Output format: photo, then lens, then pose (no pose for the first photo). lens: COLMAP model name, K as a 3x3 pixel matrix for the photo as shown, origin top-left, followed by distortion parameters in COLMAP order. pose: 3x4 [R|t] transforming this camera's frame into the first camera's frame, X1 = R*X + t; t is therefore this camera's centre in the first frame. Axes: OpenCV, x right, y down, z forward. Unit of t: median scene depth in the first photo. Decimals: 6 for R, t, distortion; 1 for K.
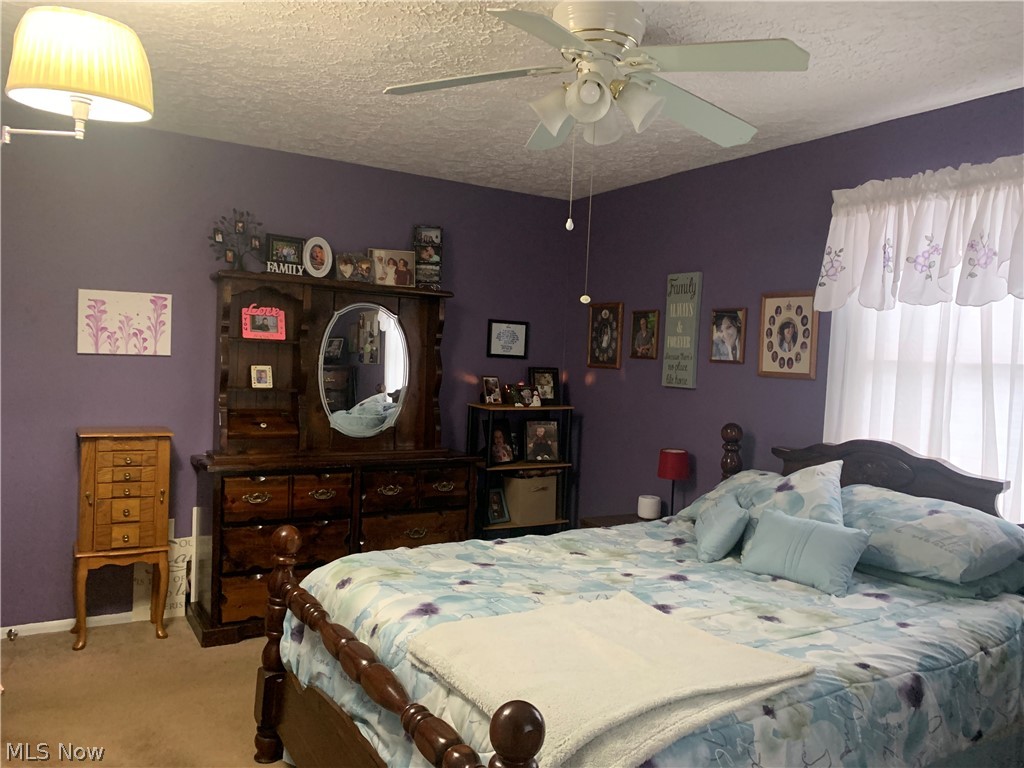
lens RADIAL K [[791.1, 0, 515.5], [0, 791.1, 389.6], [0, 0, 1]] dist [0.011632, 0.002998]
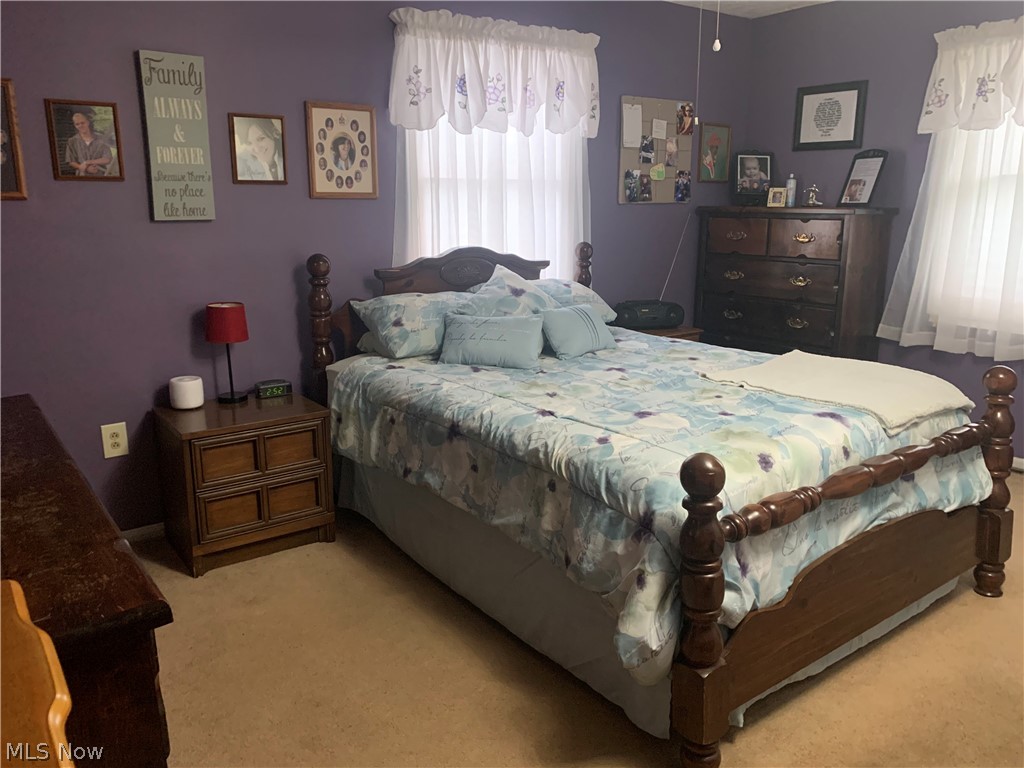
lens RADIAL K [[791.1, 0, 516.4], [0, 791.1, 382.2], [0, 0, 1]] dist [0.011632, 0.002998]
pose [[-0.113356, -0.261436, 0.958541, -0.653204], [0.043667, 0.962517, 0.267685, -0.048004], [-0.992594, 0.072201, -0.097691, 0.904718]]
